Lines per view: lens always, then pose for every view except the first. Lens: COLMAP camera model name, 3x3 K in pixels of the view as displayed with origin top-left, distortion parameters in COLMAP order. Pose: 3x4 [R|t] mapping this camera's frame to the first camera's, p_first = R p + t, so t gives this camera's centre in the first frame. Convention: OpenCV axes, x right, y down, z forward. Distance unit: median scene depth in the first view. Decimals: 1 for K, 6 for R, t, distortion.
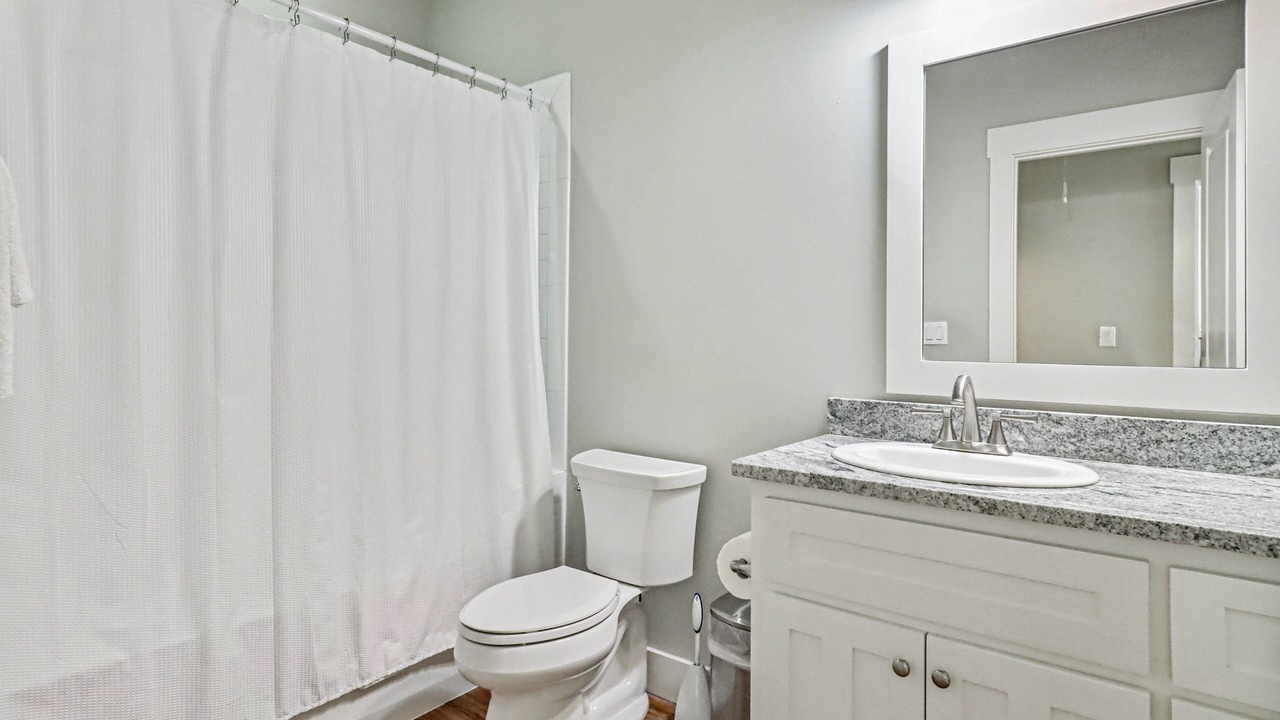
lens RADIAL K [[673.0, 0, 640.0], [0, 673.0, 360.0], [0, 0, 1]] dist [0.020713, 0.000773]
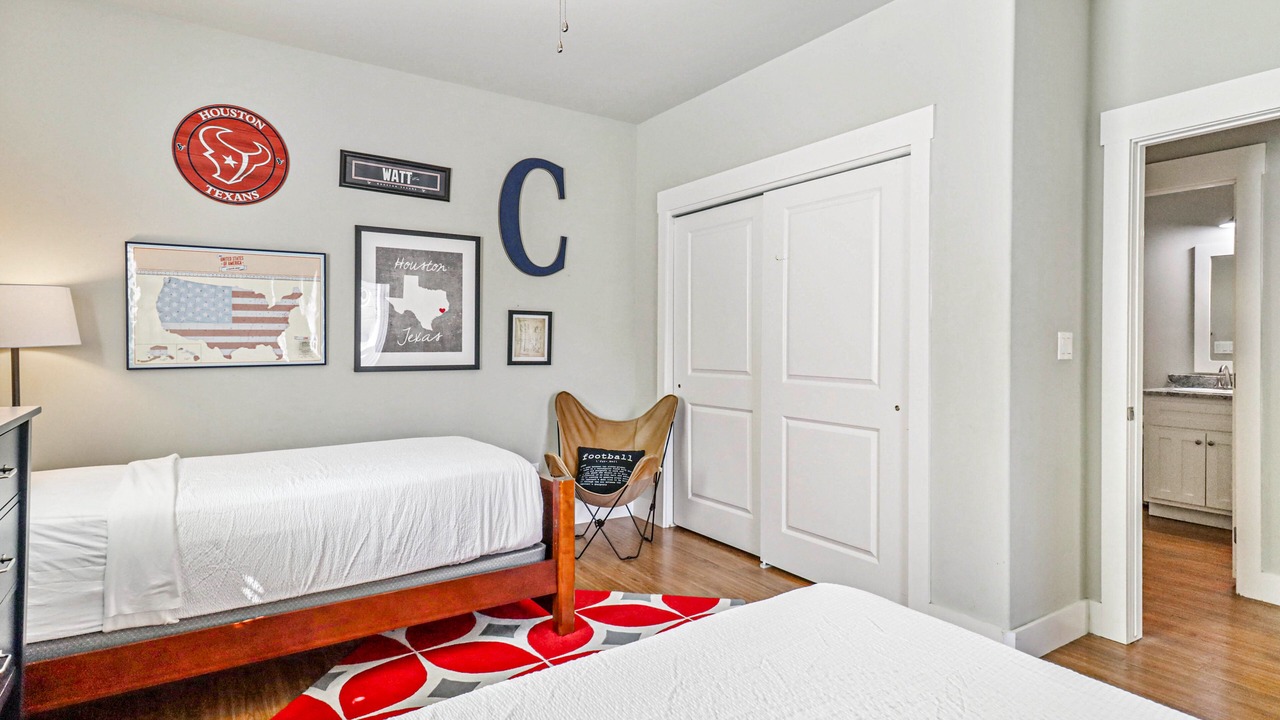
lens RADIAL K [[673.0, 0, 640.0], [0, 673.0, 360.0], [0, 0, 1]] dist [0.020713, 0.000773]
pose [[0.942607, 0.004251, -0.333876, -0.919152], [-0.006407, 0.999965, -0.005356, 0.030415], [0.333842, 0.007188, 0.942602, -2.610156]]
